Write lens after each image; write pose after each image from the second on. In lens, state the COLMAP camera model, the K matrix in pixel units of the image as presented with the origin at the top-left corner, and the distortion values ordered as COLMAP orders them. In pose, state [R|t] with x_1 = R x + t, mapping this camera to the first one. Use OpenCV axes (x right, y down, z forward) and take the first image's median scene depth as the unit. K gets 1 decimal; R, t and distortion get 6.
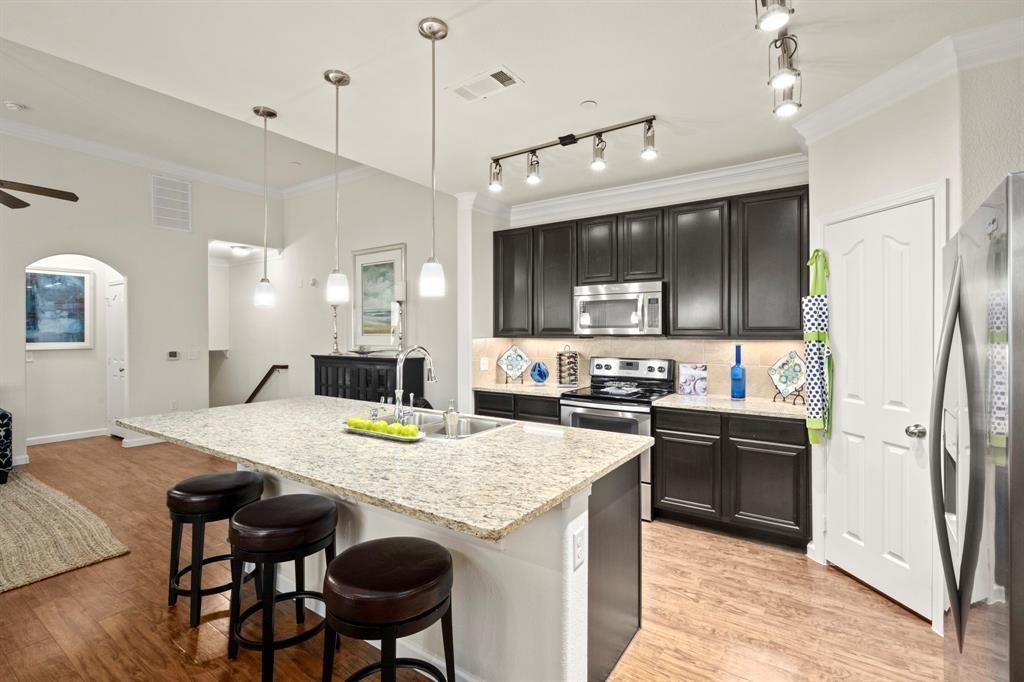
lens RADIAL K [[473.7, 0, 509.9], [0, 473.7, 334.3], [0, 0, 1]] dist [-0.000816, 0.000161]
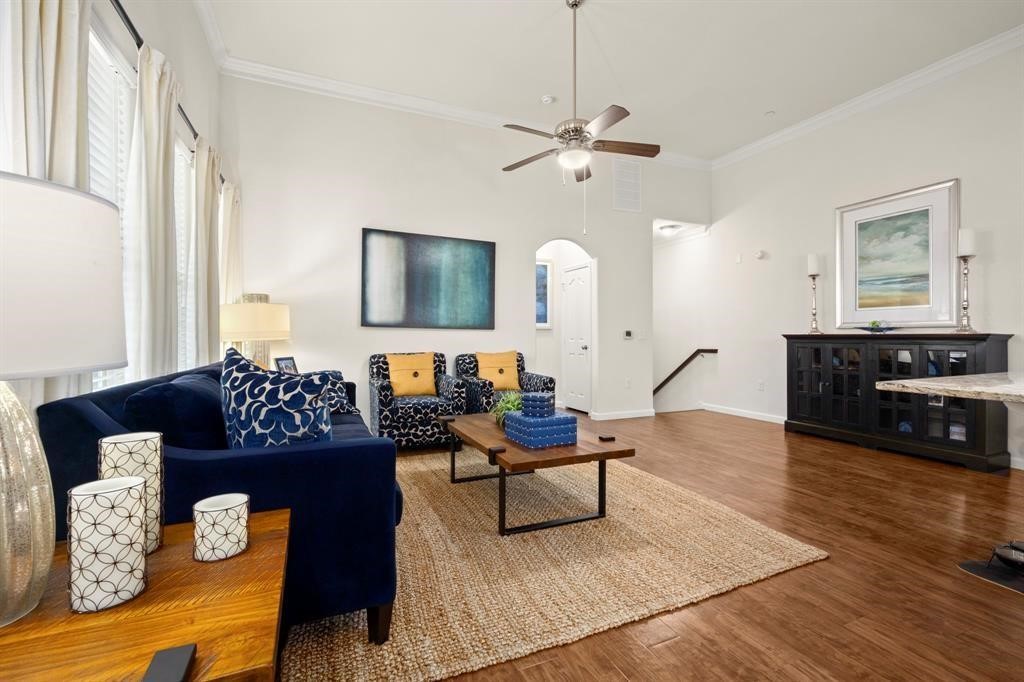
lens RADIAL K [[445.0, 0, 513.6], [0, 445.0, 340.4], [0, 0, 1]] dist [-0.001114, -0.000085]
pose [[0.856539, 0.005867, -0.516049, -0.422138], [-0.002476, 0.999971, 0.007258, 0.050022], [0.516077, -0.004939, 0.856528, 0.054084]]
